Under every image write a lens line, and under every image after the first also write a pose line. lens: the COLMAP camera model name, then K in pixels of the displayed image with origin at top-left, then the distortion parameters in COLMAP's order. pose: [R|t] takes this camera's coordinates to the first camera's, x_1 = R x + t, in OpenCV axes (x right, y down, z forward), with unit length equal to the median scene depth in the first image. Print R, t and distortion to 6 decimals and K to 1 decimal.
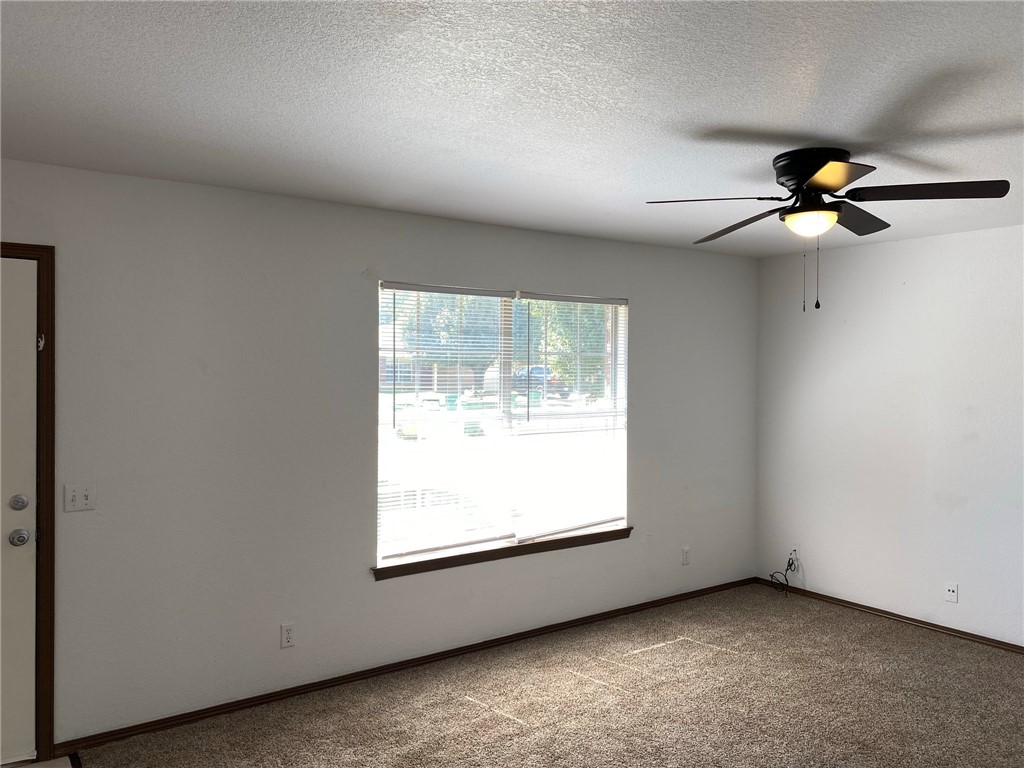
lens RADIAL K [[791.9, 0, 514.0], [0, 791.9, 375.8], [0, 0, 1]] dist [0.050662, -0.049531]
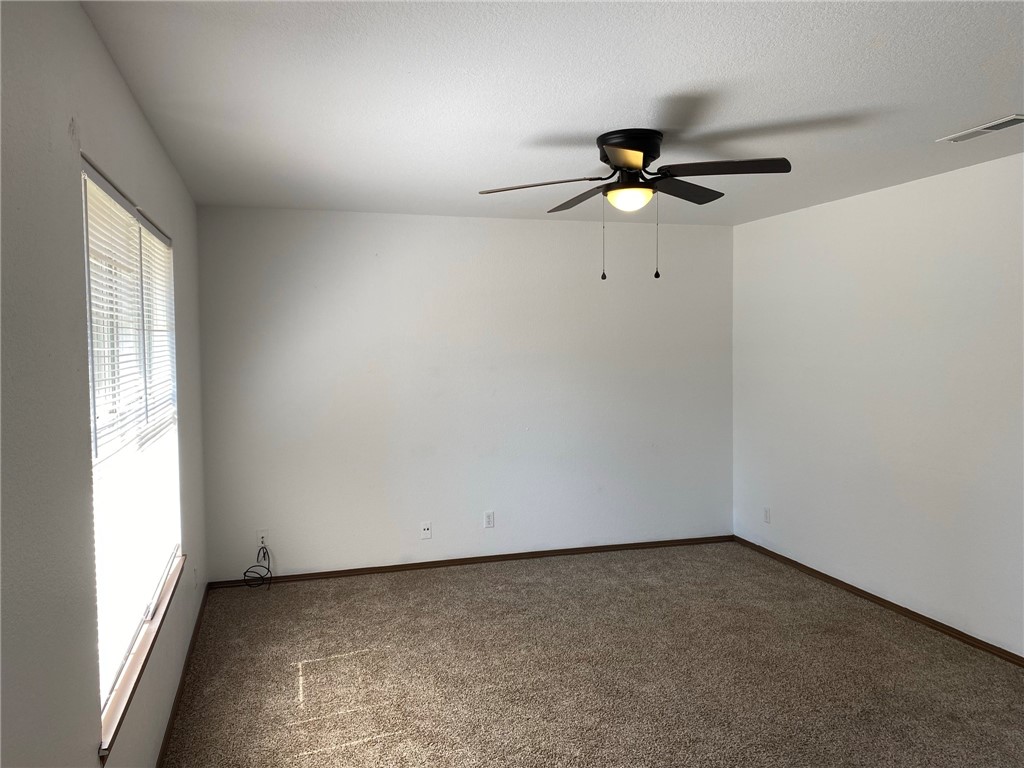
lens RADIAL K [[791.9, 0, 513.1], [0, 791.9, 387.9], [0, 0, 1]] dist [0.050662, -0.049531]
pose [[0.325894, -0.068481, 0.942923, -0.479374], [0.016259, 0.997632, 0.066835, -0.007566], [-0.945266, -0.006450, 0.326236, 0.526487]]
